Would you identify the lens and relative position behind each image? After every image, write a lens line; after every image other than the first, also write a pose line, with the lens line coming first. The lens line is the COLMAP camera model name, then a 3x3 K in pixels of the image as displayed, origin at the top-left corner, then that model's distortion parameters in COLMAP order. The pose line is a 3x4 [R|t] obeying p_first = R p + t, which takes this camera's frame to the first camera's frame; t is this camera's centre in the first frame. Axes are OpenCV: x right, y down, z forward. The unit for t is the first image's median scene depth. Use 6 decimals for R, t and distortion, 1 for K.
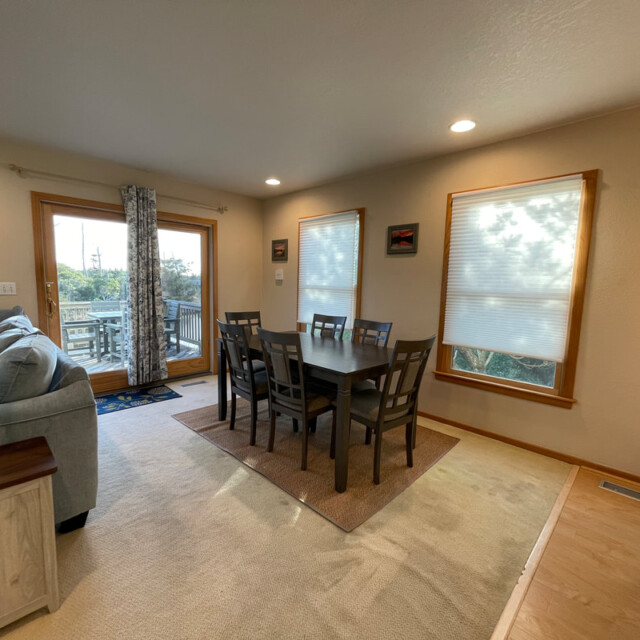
lens RADIAL K [[343.6, 0, 316.9], [0, 343.6, 321.8], [0, 0, 1]] dist [-0.003411, 0.000093]
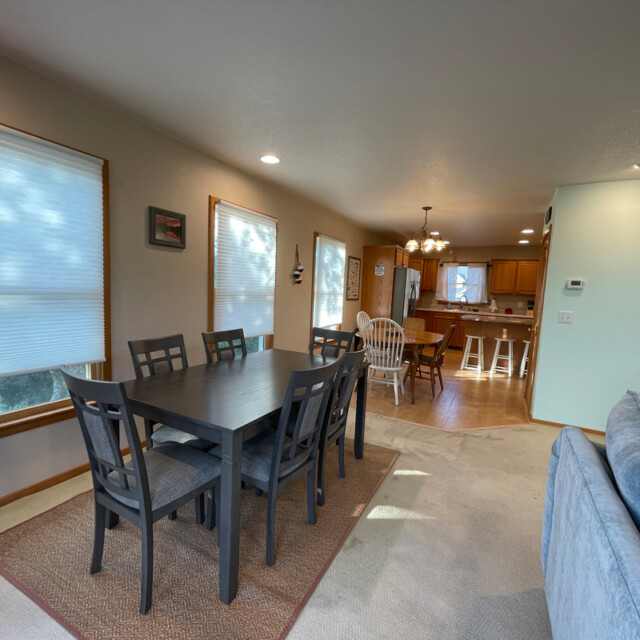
lens RADIAL K [[343.6, 0, 316.9], [0, 343.6, 321.8], [0, 0, 1]] dist [-0.003411, 0.000093]
pose [[-0.276781, -0.133887, 0.951560, -0.708323], [0.060007, 0.985905, 0.156174, -0.142999], [-0.959058, 0.100326, -0.264845, 0.993411]]
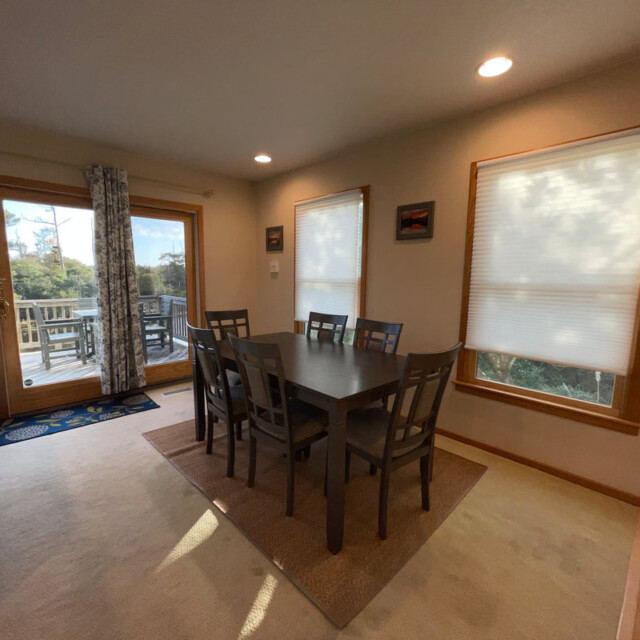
lens RADIAL K [[343.6, 0, 316.9], [0, 343.6, 321.8], [0, 0, 1]] dist [-0.003411, 0.000093]
pose [[0.999519, -0.008748, -0.029760, 0.039618], [0.009394, 0.999722, 0.021625, -0.020121], [0.029563, -0.021894, 0.999323, 0.176581]]
